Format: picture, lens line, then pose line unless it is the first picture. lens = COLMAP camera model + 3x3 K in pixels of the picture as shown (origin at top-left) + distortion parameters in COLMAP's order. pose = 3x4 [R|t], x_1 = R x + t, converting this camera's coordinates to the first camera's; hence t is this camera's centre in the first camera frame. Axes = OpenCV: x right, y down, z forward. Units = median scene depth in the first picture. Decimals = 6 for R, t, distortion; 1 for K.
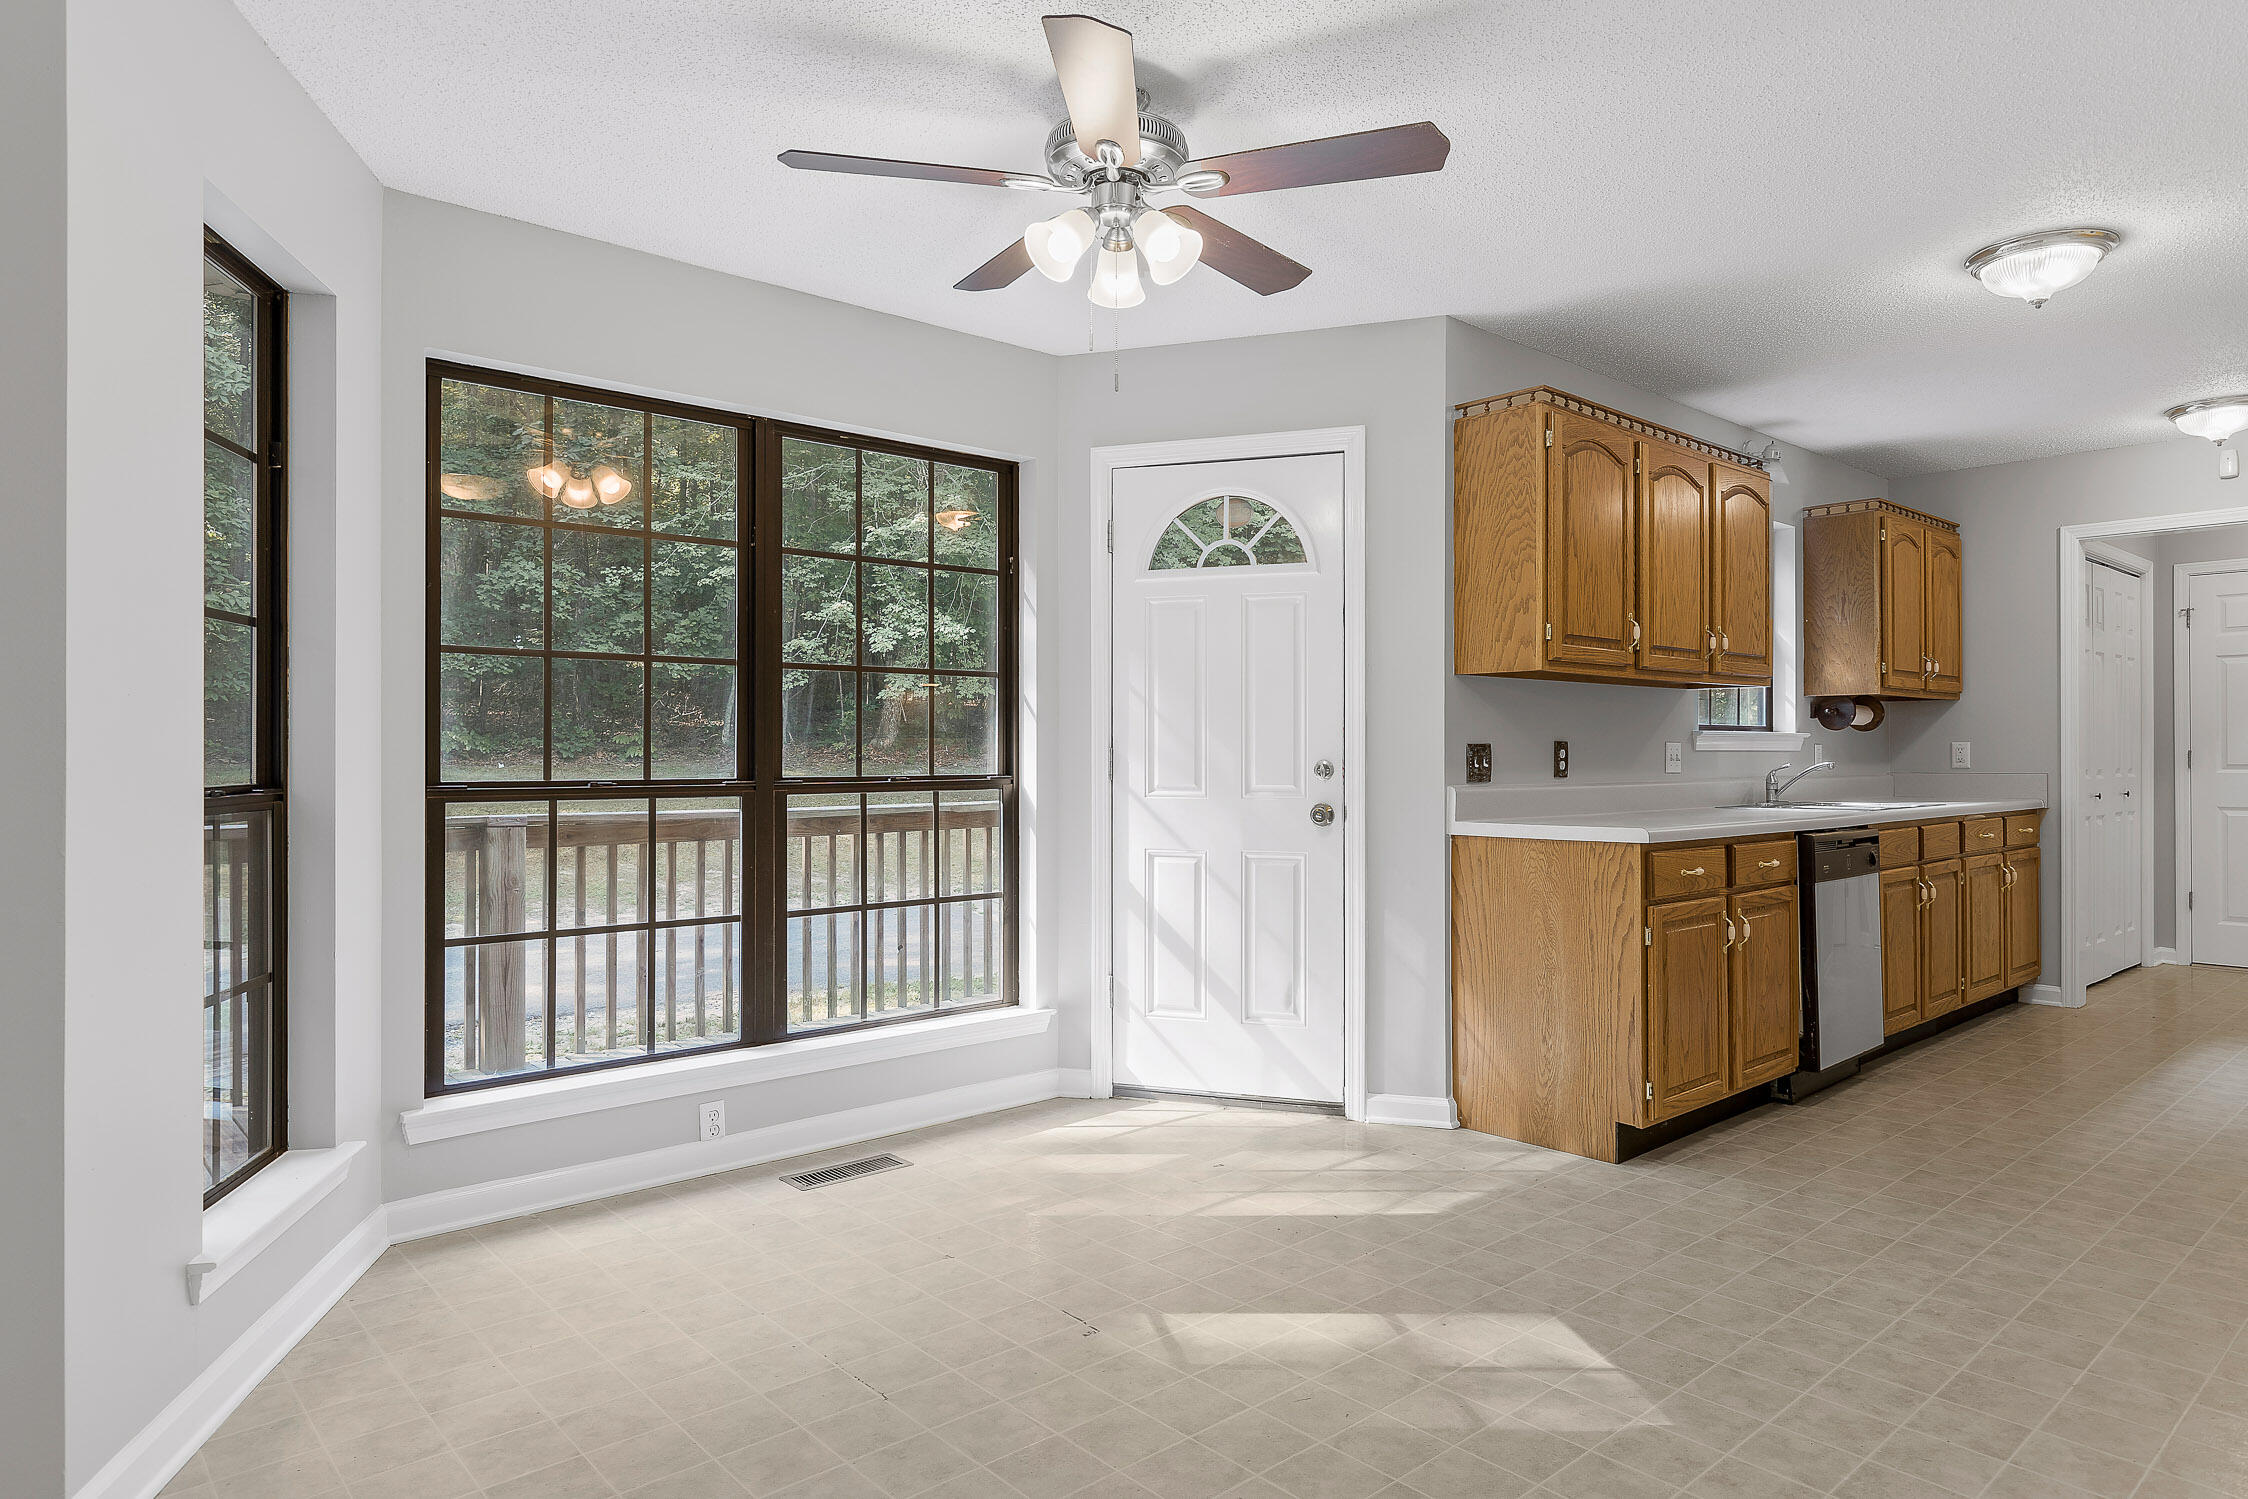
lens RADIAL K [[1332.6, 0, 1125.1], [0, 1332.6, 751.5], [0, 0, 1]] dist [0.003225, -0.003384]
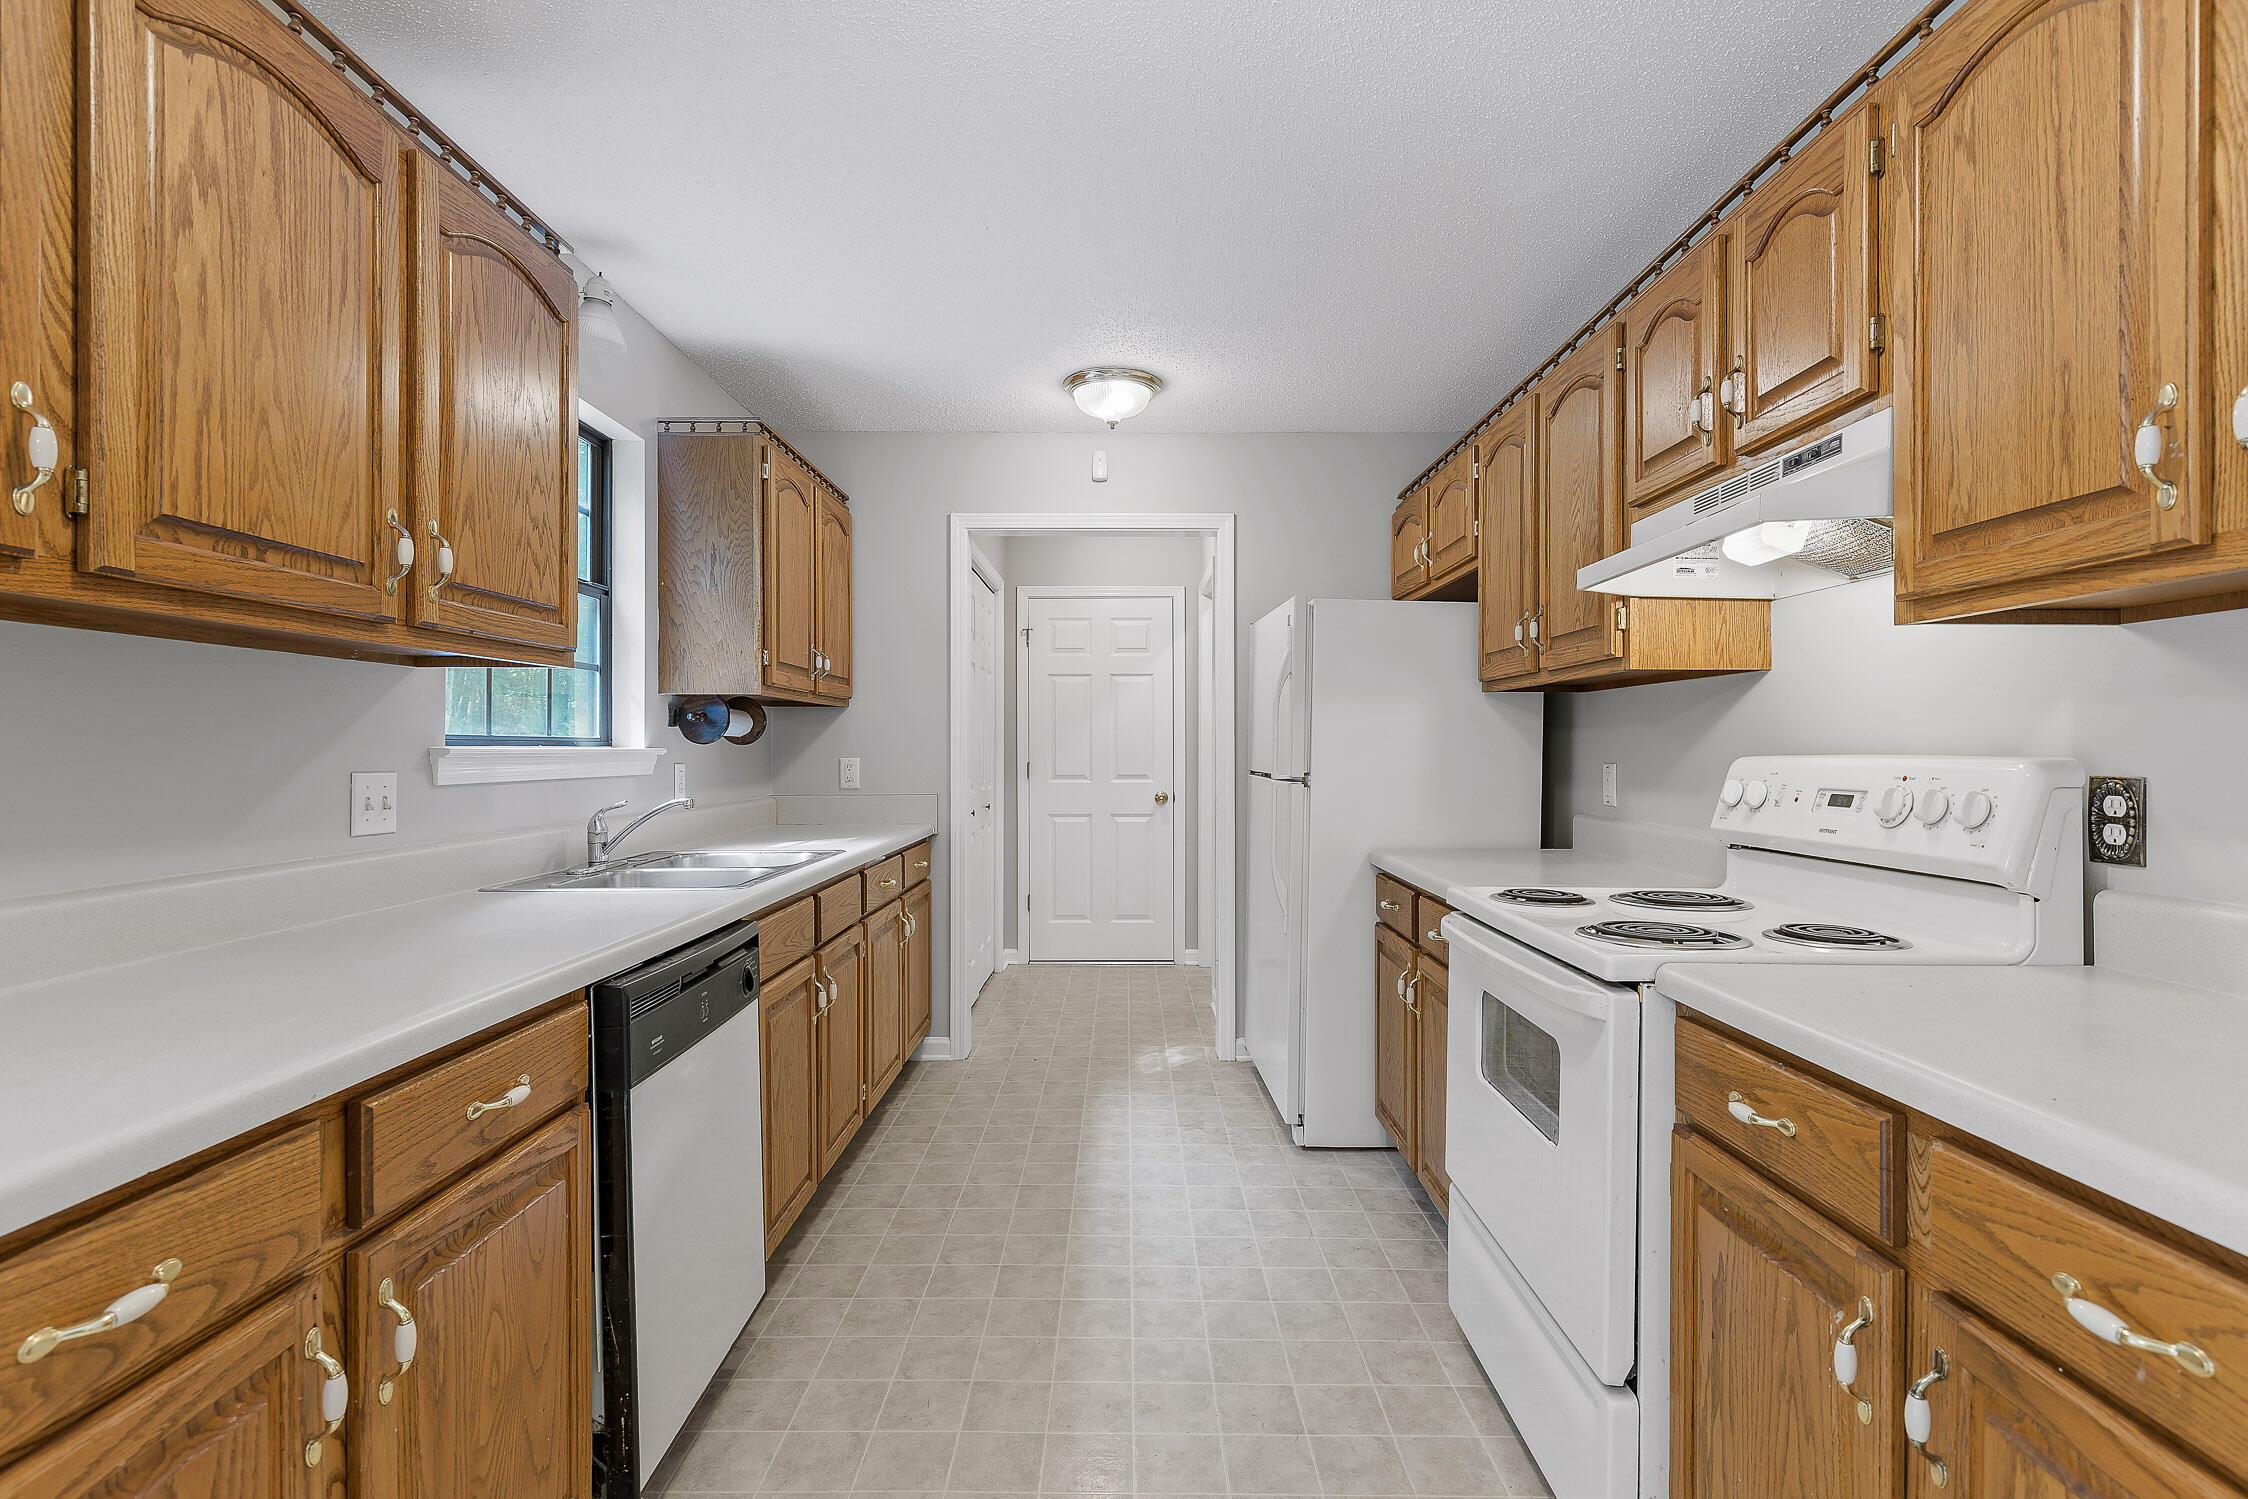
lens RADIAL K [[1103.5, 0, 1128.5], [0, 1103.5, 755.4], [0, 0, 1]] dist [0.014256, -0.000151]
pose [[0.670458, -0.001428, 0.741946, 0.253572], [-0.003407, 0.999982, 0.005003, -0.013796], [-0.741939, -0.005882, 0.670441, 0.447656]]
